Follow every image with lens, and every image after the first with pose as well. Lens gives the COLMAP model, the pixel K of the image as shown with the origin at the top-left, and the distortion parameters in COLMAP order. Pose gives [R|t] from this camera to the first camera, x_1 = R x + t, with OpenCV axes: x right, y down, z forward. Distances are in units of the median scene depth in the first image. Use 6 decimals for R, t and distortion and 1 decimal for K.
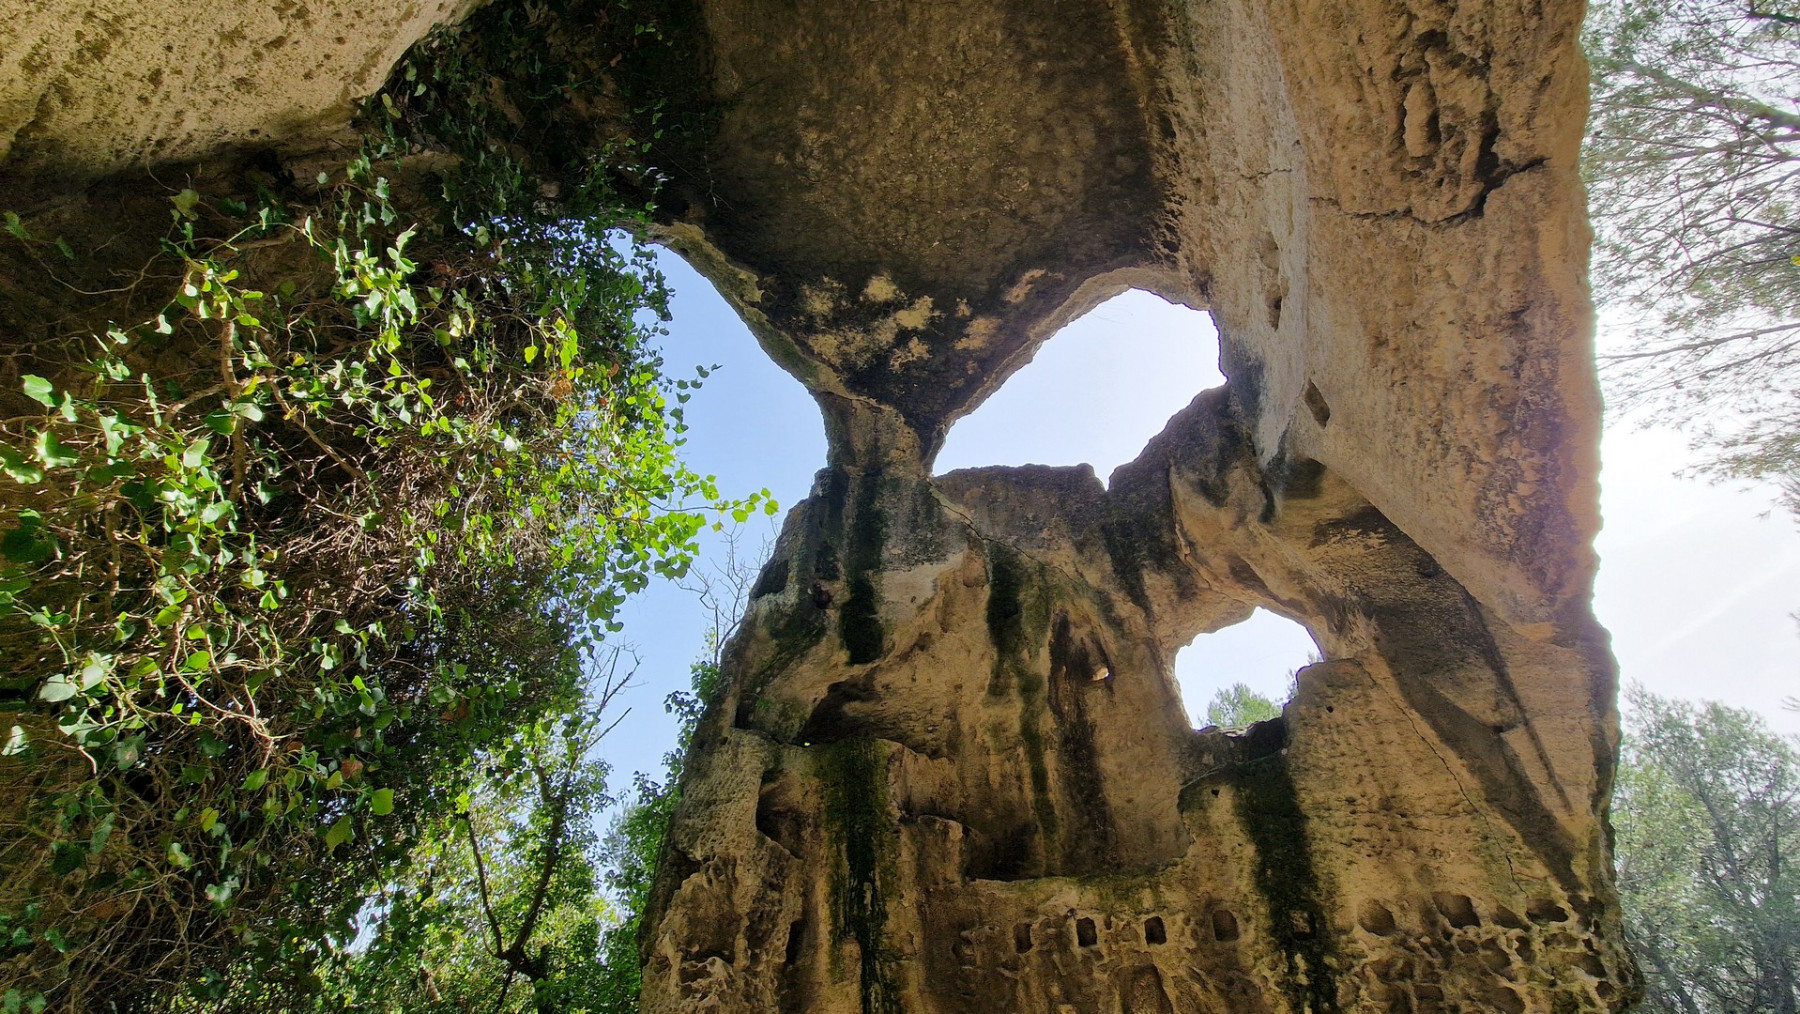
lens RADIAL K [[731.3, 0, 909.6], [0, 731.3, 477.4], [0, 0, 1]] dist [-0.001221, -0.002890]
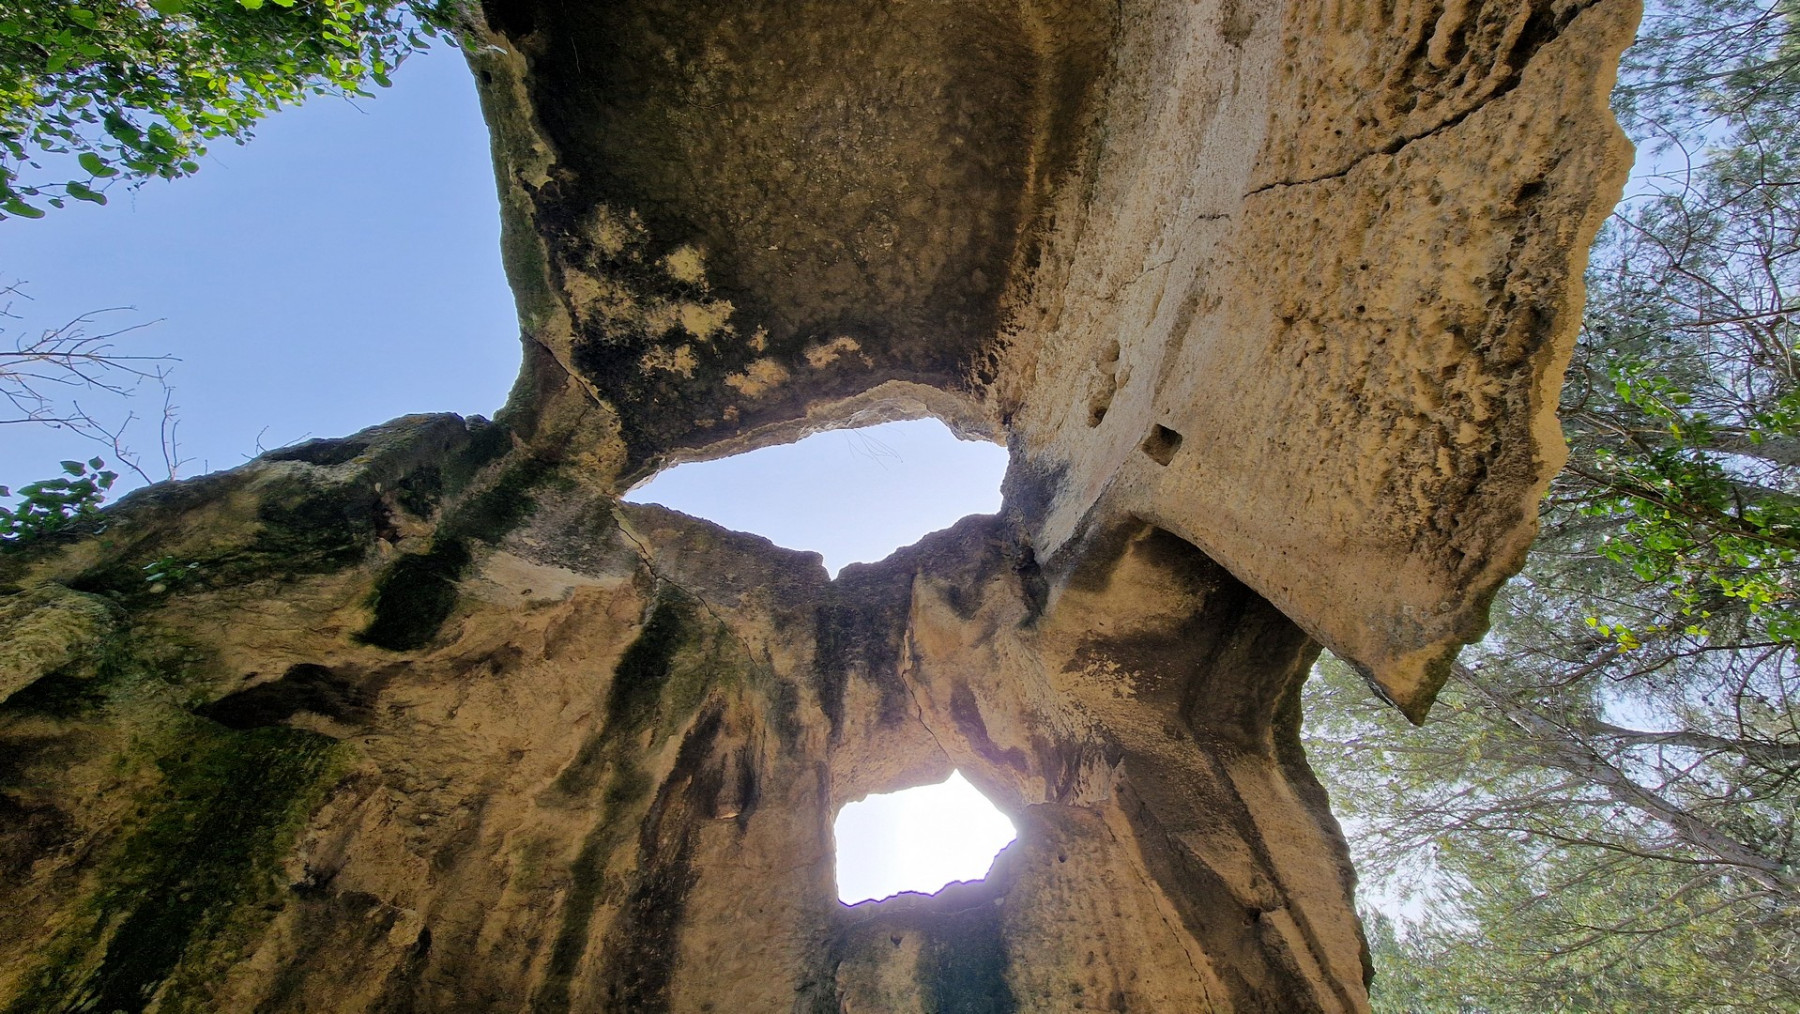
lens RADIAL K [[731.3, 0, 906.4], [0, 731.3, 480.5], [0, 0, 1]] dist [-0.001221, -0.002890]
pose [[0.811137, 0.492167, 0.315955, 0.025625], [-0.316291, 0.823557, -0.470864, 0.293230], [-0.491951, 0.282002, 0.823686, 0.272269]]
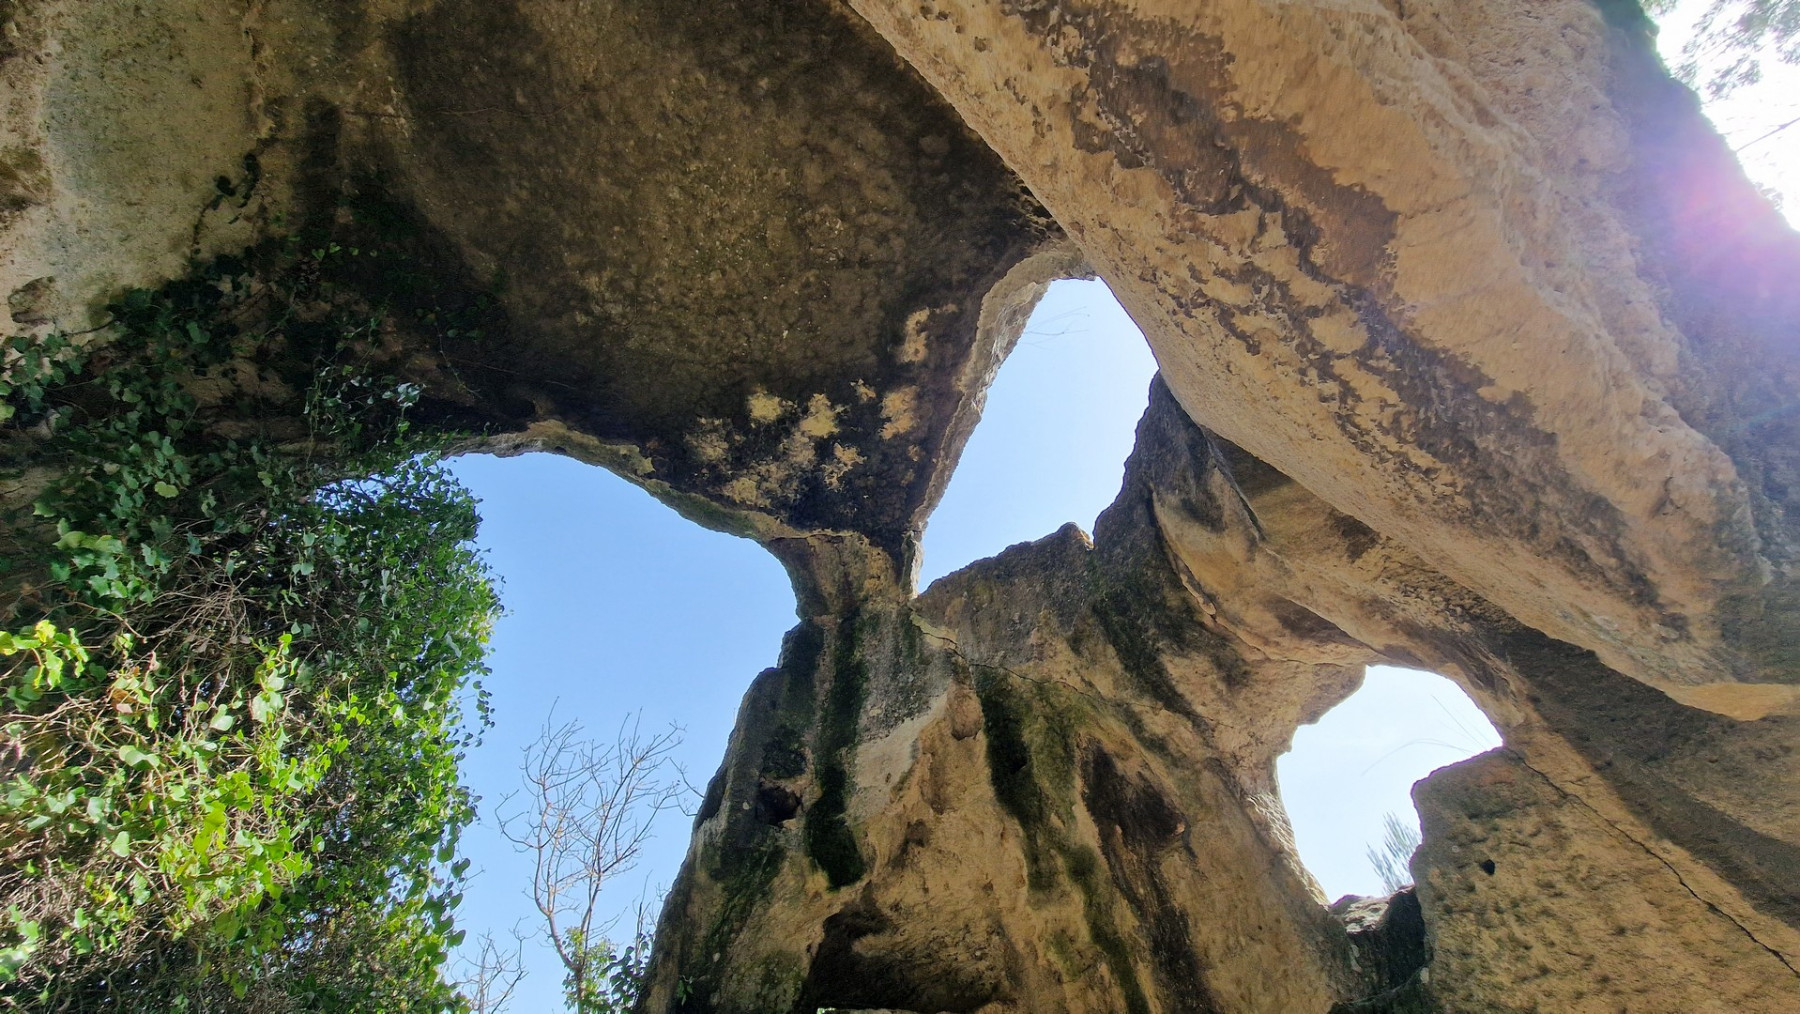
lens RADIAL K [[731.3, 0, 908.2], [0, 731.3, 478.5], [0, 0, 1]] dist [-0.001221, -0.002890]
pose [[0.906773, -0.344289, -0.243369, 0.315270], [0.302946, 0.933498, -0.191846, 0.033117], [0.293235, 0.100233, 0.950772, 0.282813]]
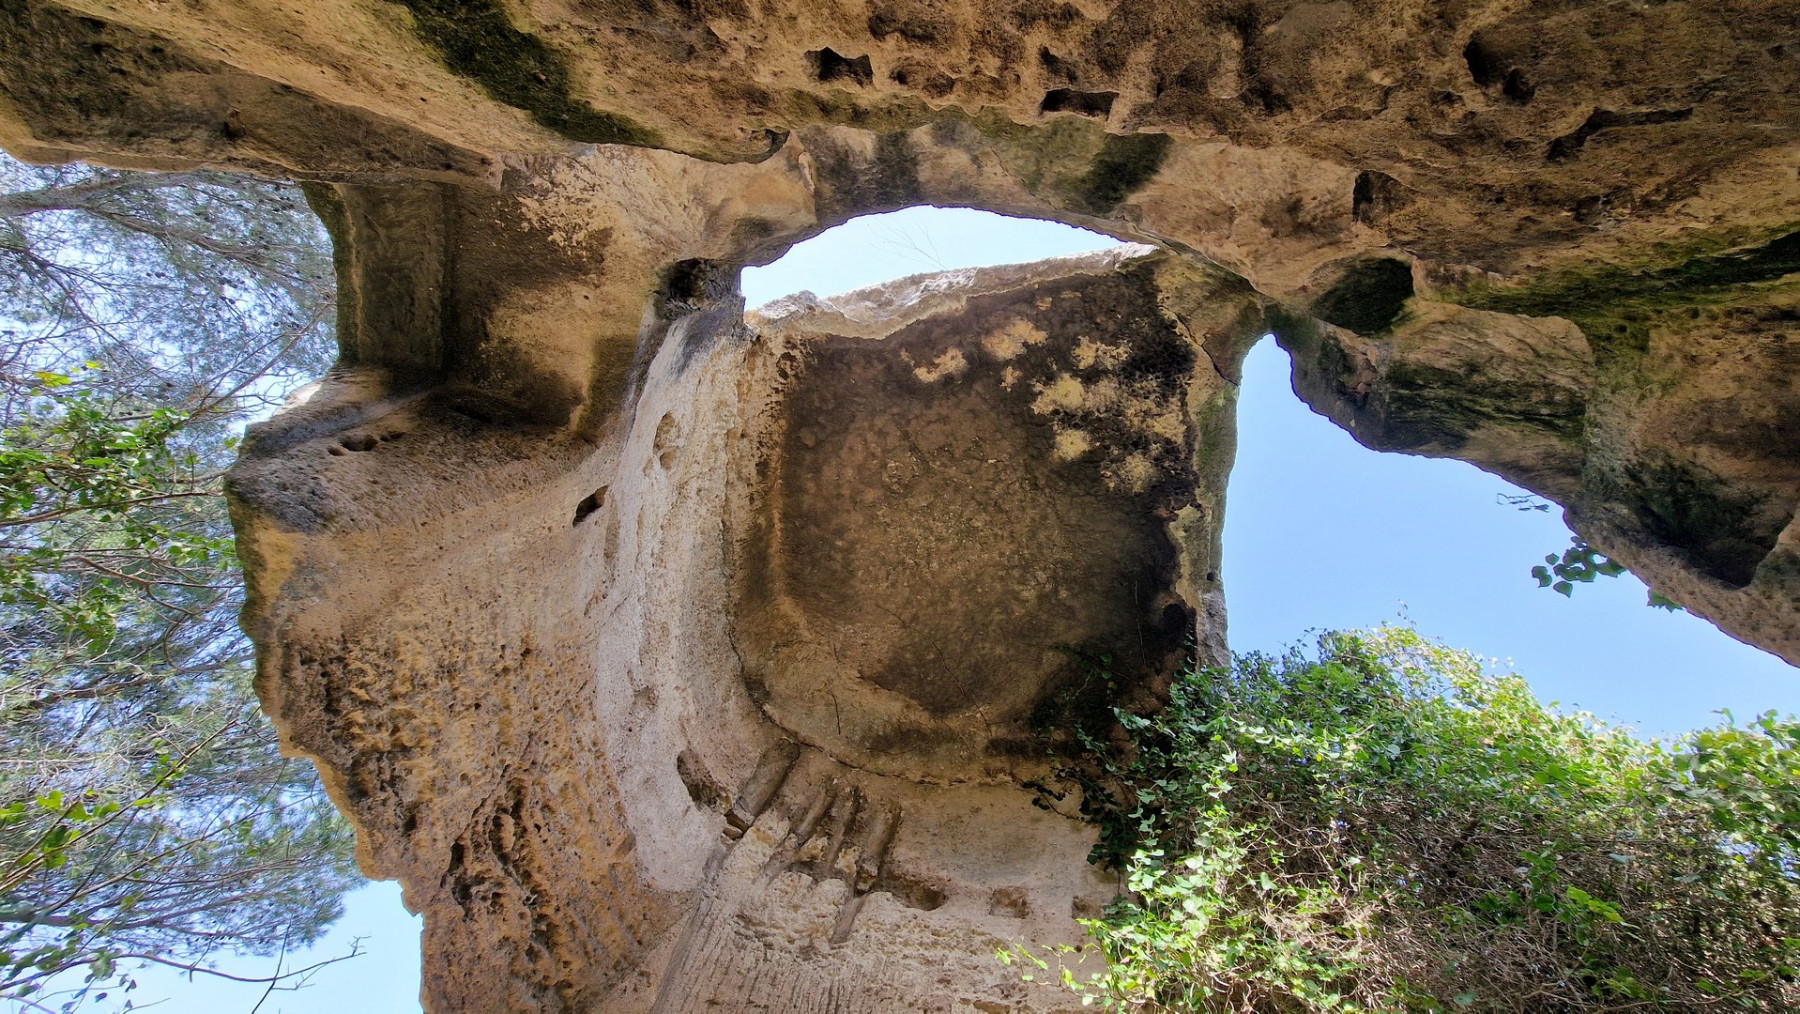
lens RADIAL K [[731.3, 0, 907.4], [0, 731.3, 476.4], [0, 0, 1]] dist [-0.001221, -0.002890]
pose [[-0.838246, -0.543998, -0.037550, 0.164597], [0.247572, -0.318318, -0.915086, 0.587773], [0.485852, -0.776363, 0.401508, 0.538100]]
